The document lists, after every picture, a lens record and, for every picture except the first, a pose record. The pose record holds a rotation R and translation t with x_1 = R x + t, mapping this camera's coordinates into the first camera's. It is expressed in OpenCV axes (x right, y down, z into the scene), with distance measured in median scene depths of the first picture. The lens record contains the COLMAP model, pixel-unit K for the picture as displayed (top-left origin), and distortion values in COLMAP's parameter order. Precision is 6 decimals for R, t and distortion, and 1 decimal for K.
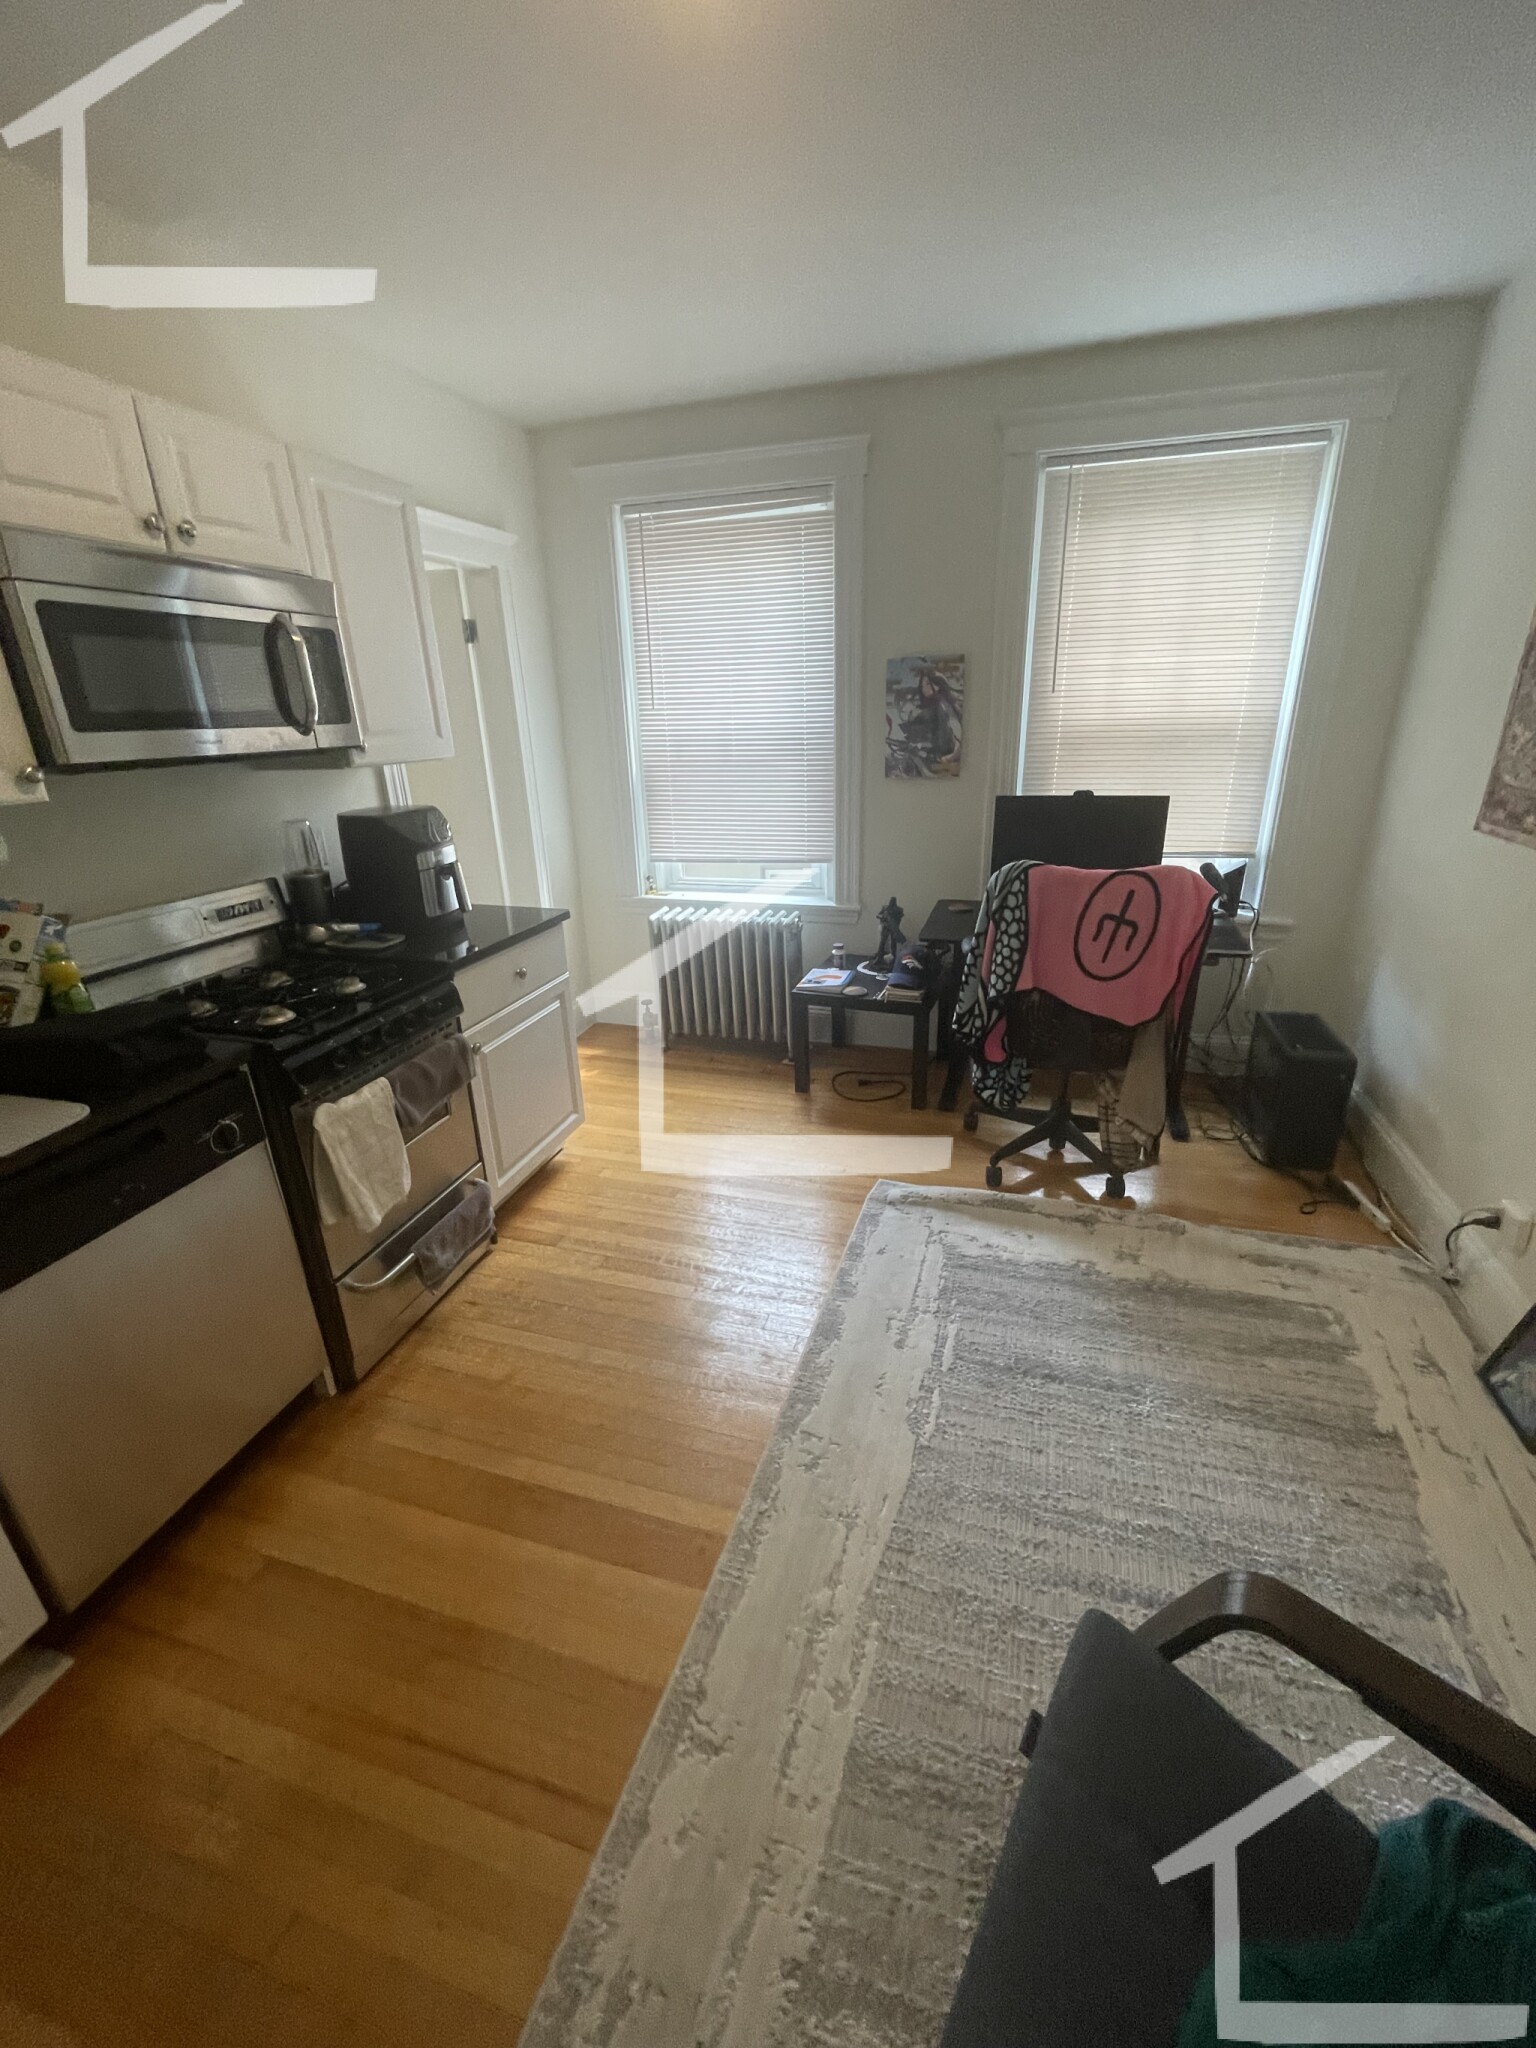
lens RADIAL K [[831.5, 0, 770.0], [0, 831.5, 1028.0], [0, 0, 1]] dist [-0.002055, -0.000530]
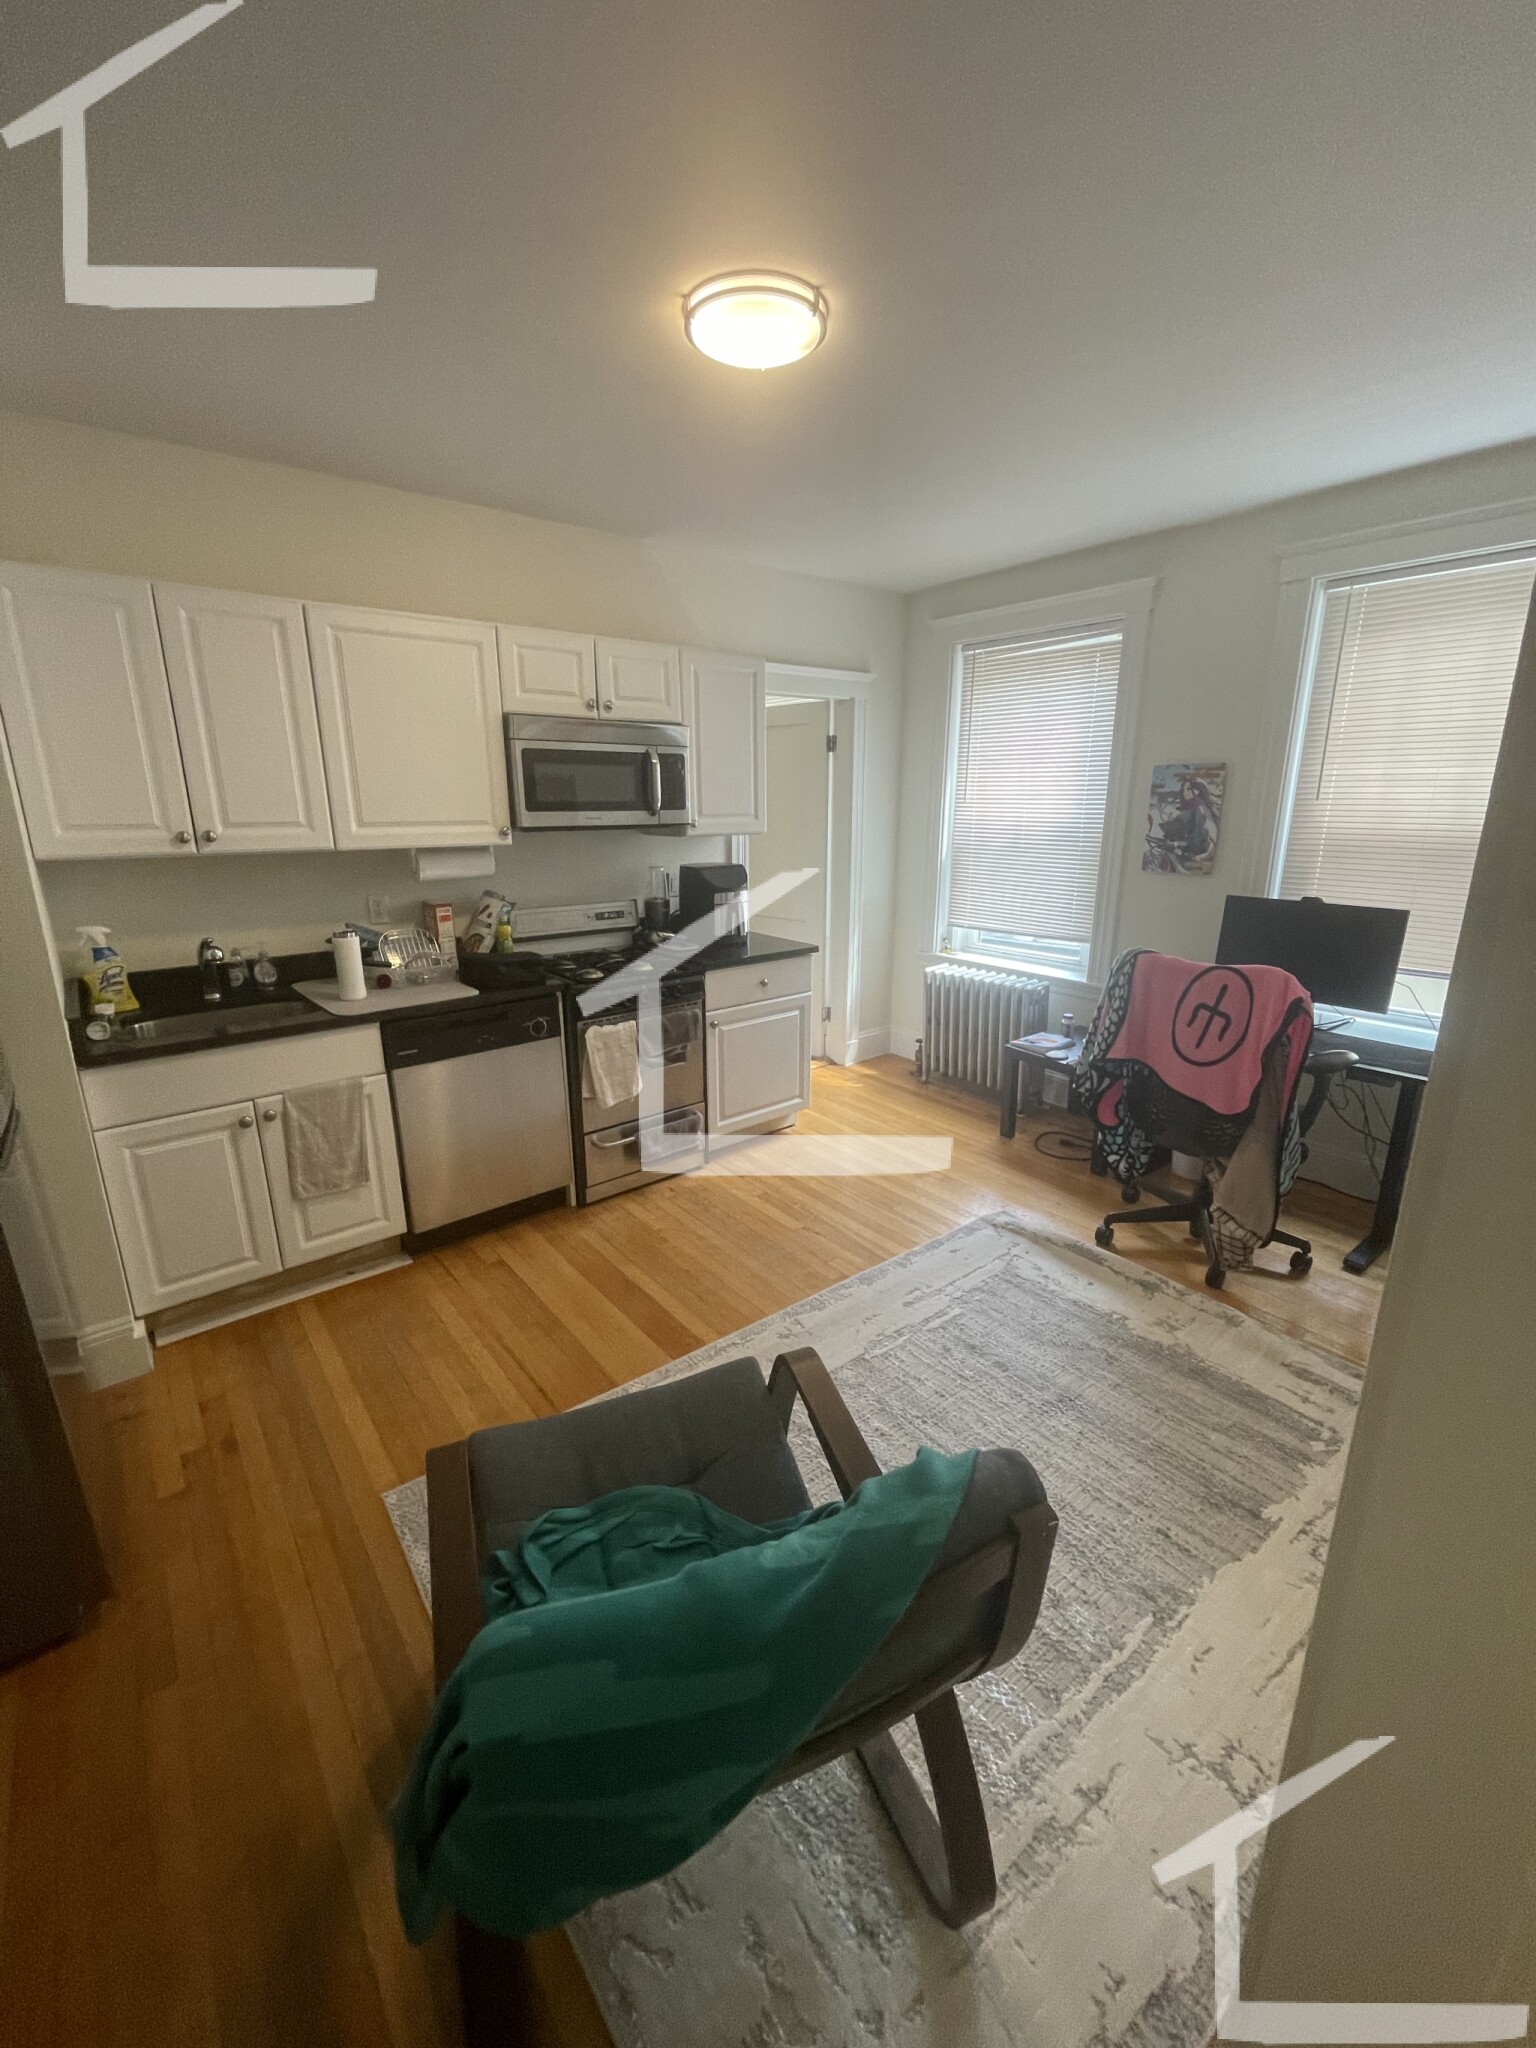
lens RADIAL K [[830.3, 0, 768.0], [0, 830.3, 1024.0], [0, 0, 1]] dist [0.002090, 0.000190]
pose [[0.829951, 0.172729, -0.530421, 0.459744], [-0.219350, 0.975310, -0.025614, 0.036918], [0.512900, 0.137606, 0.847348, -0.185187]]
